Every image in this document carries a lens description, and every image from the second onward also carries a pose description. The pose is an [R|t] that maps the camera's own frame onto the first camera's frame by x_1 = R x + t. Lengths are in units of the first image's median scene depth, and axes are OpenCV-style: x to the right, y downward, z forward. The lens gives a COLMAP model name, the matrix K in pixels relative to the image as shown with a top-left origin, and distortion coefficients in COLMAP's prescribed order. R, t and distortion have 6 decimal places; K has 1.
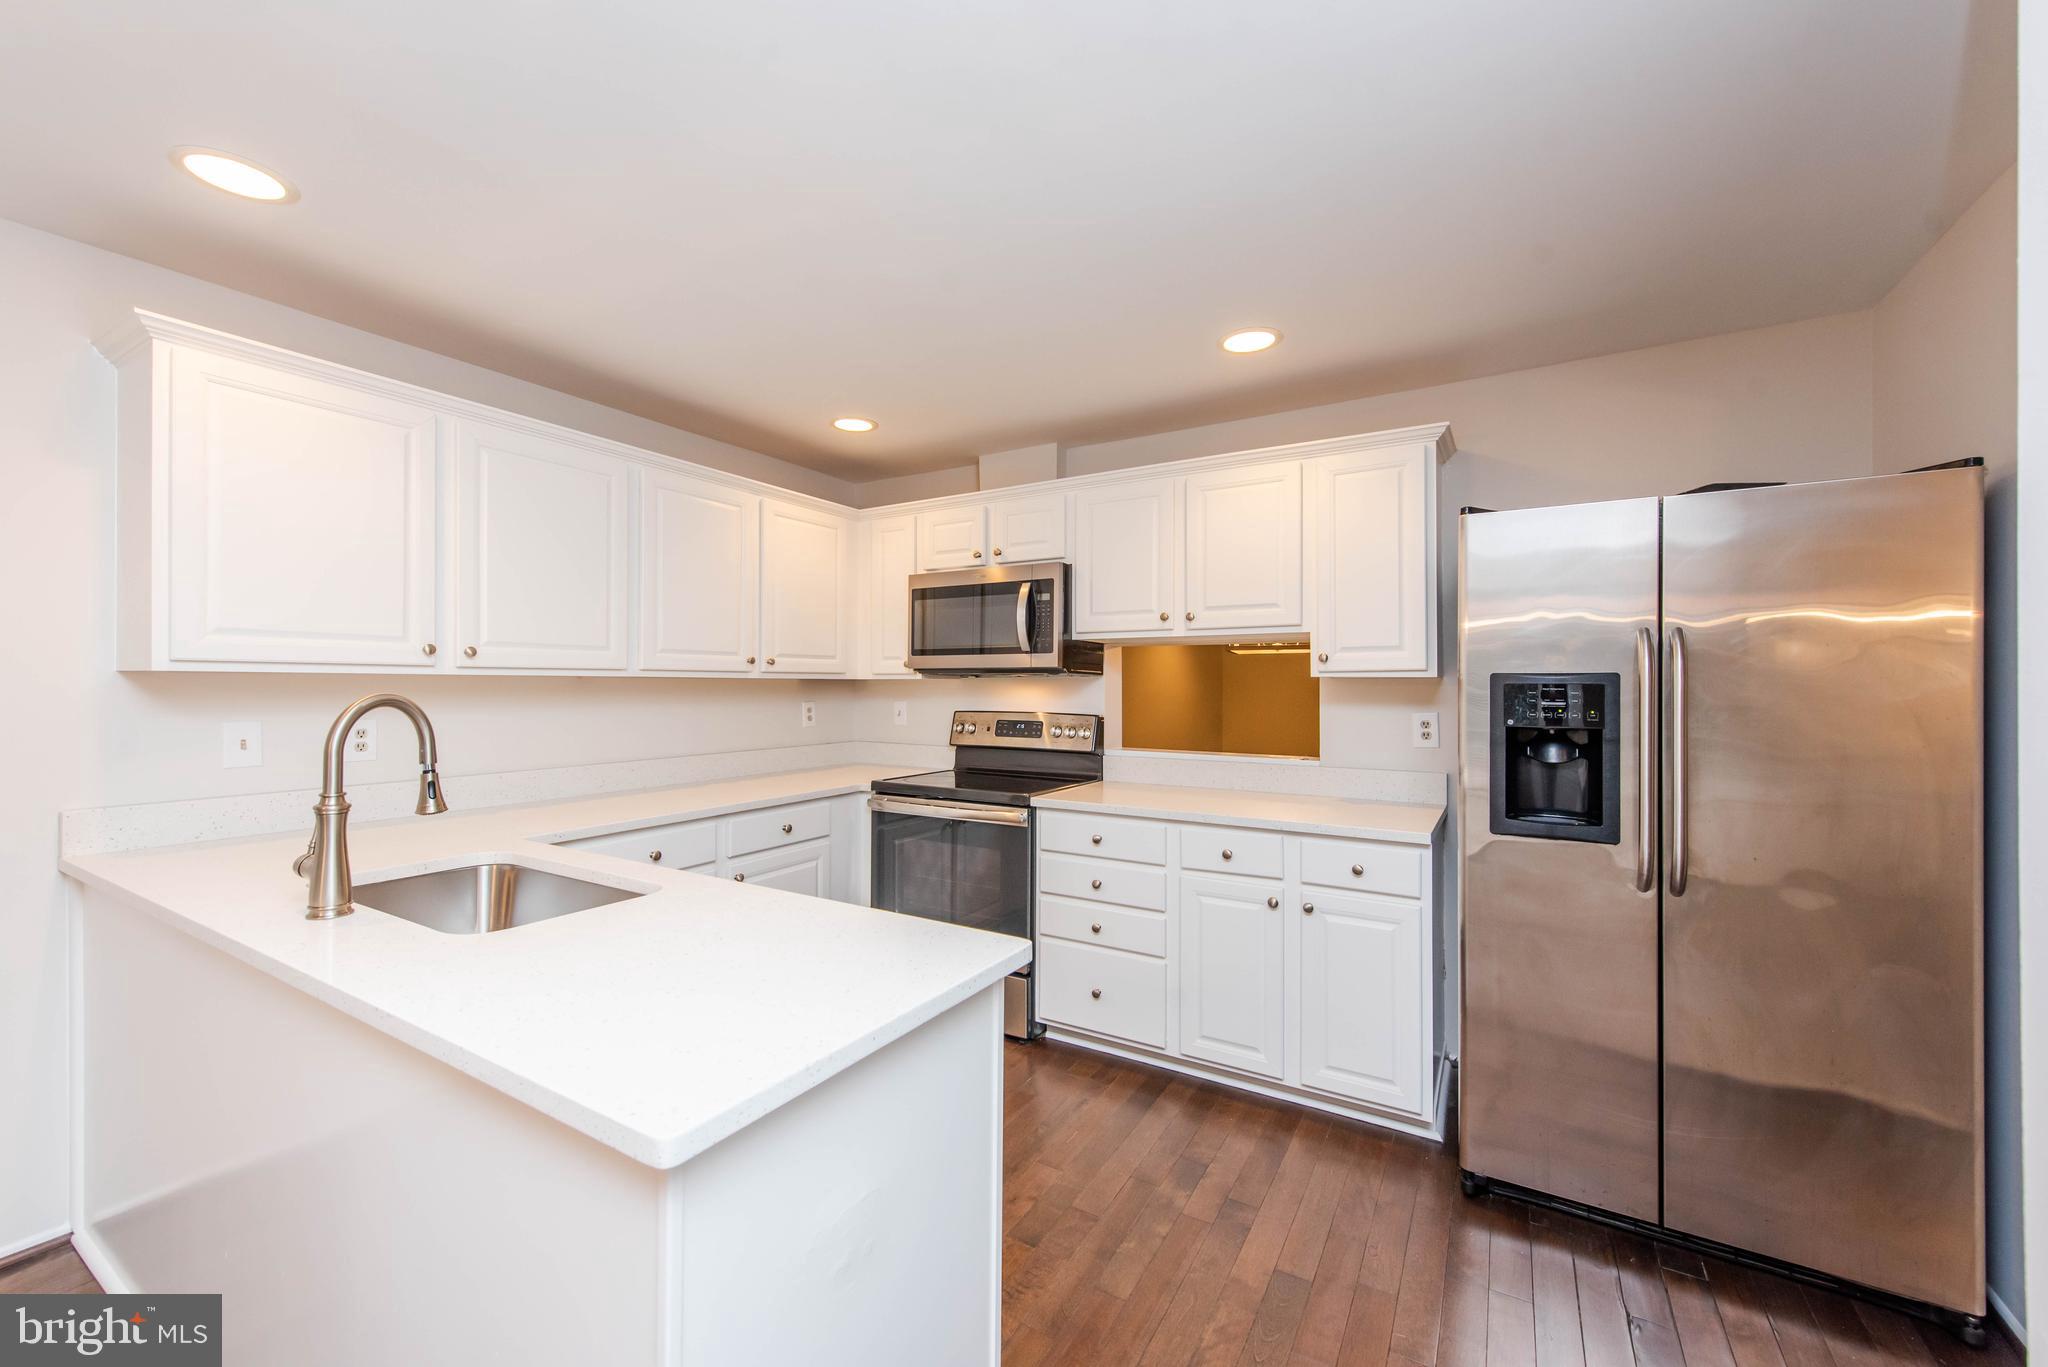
lens RADIAL K [[803.4, 0, 1029.4], [0, 803.4, 683.2], [0, 0, 1]] dist [0.013889, -0.003249]
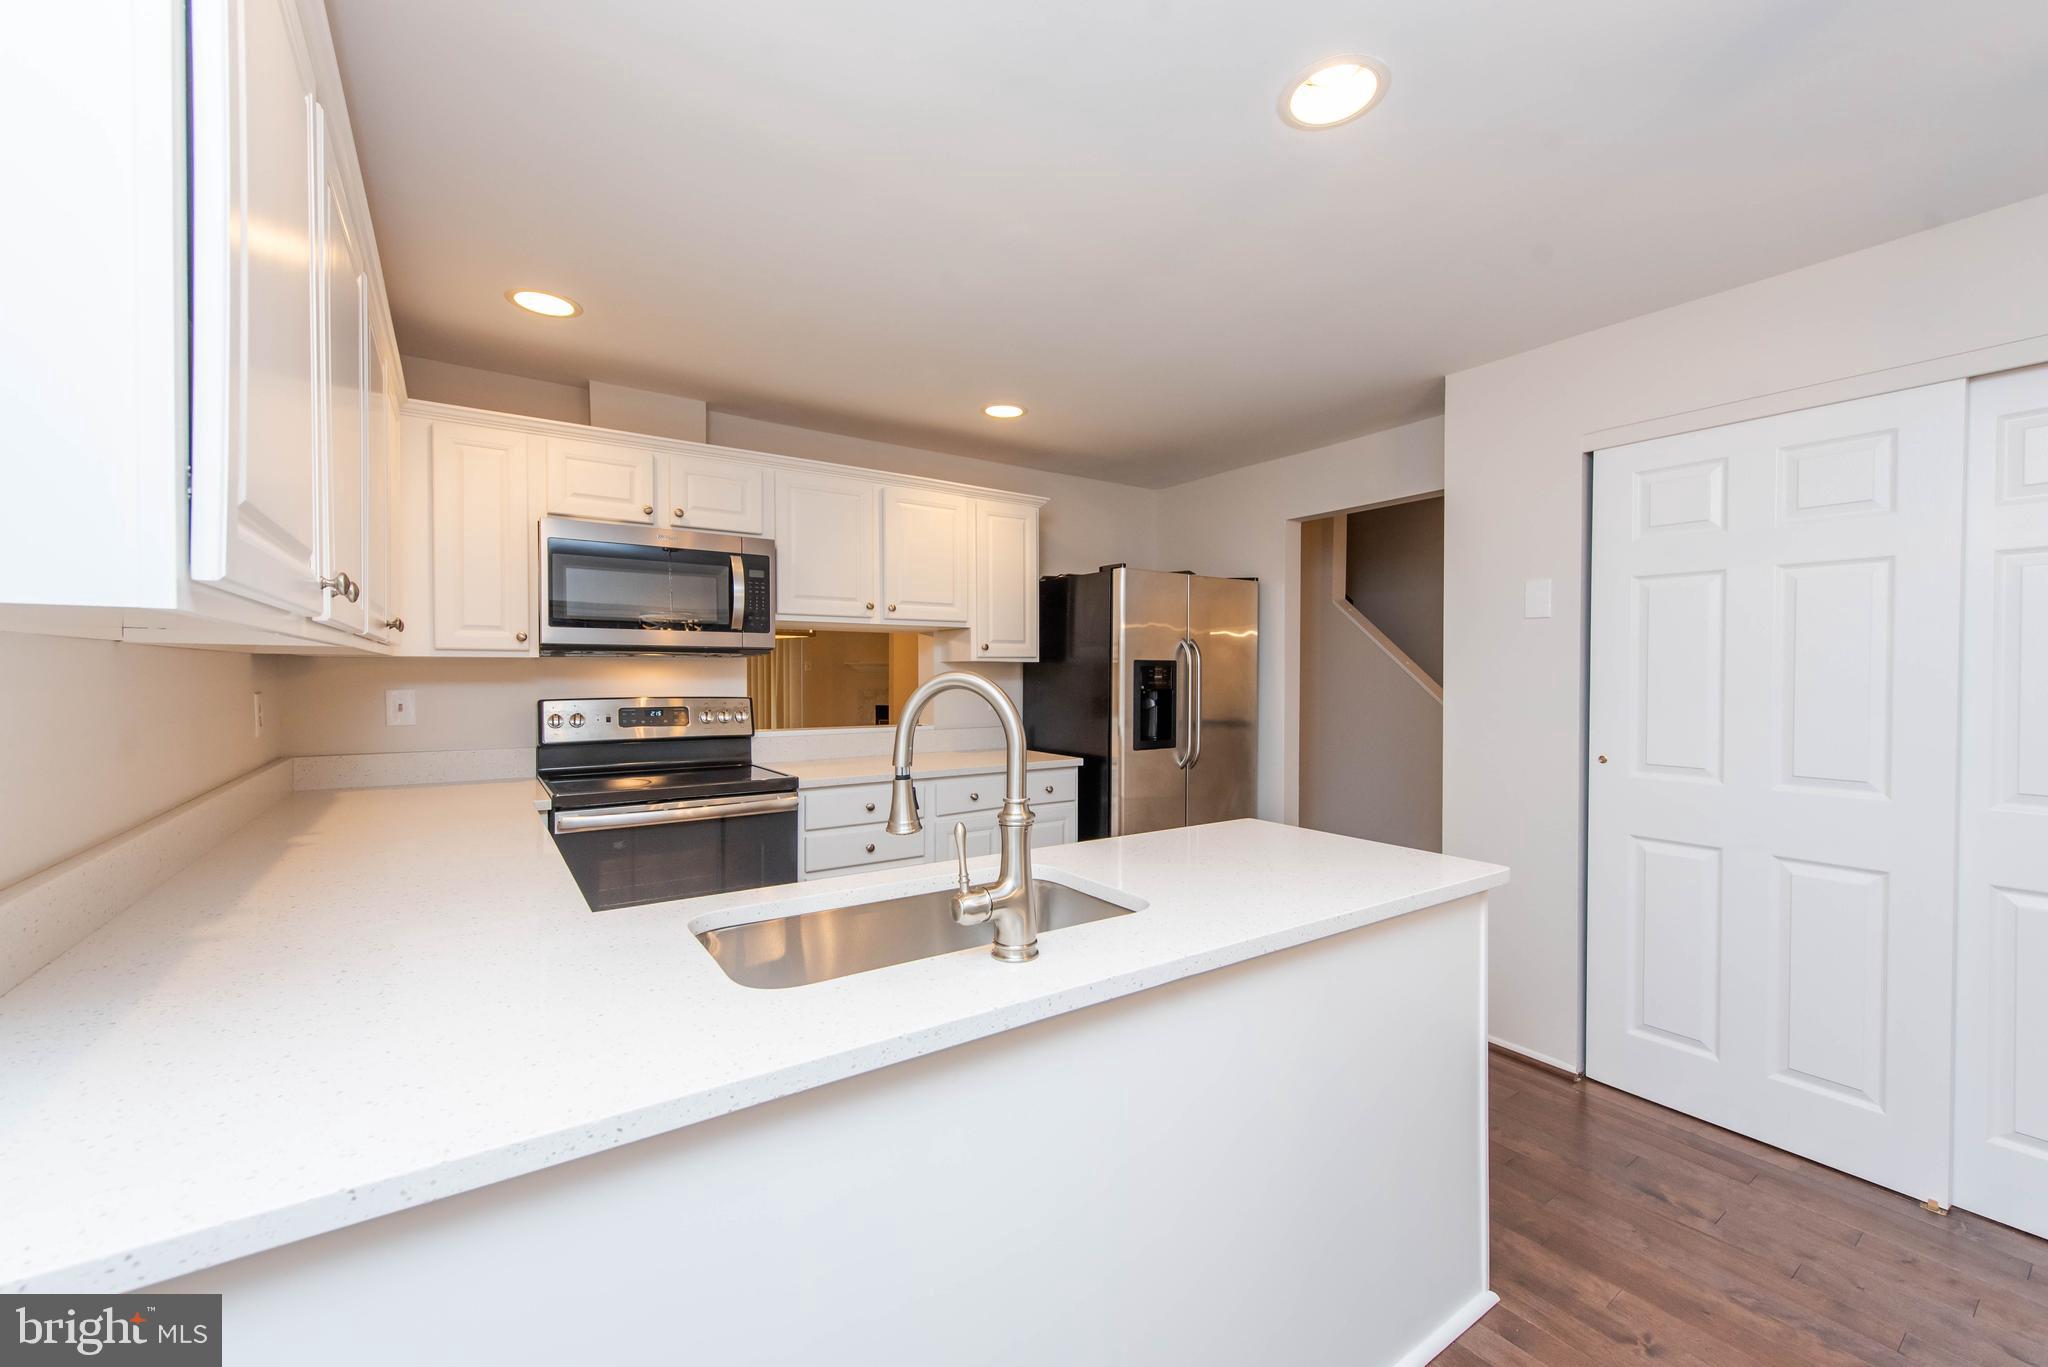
lens RADIAL K [[803.4, 0, 1031.3], [0, 803.4, 680.8], [0, 0, 1]] dist [0.013889, -0.003249]
pose [[0.411324, -0.012681, 0.911401, -0.744488], [-0.002291, 0.999886, 0.014946, 0.004754], [-0.911486, -0.008236, 0.411248, 0.318352]]
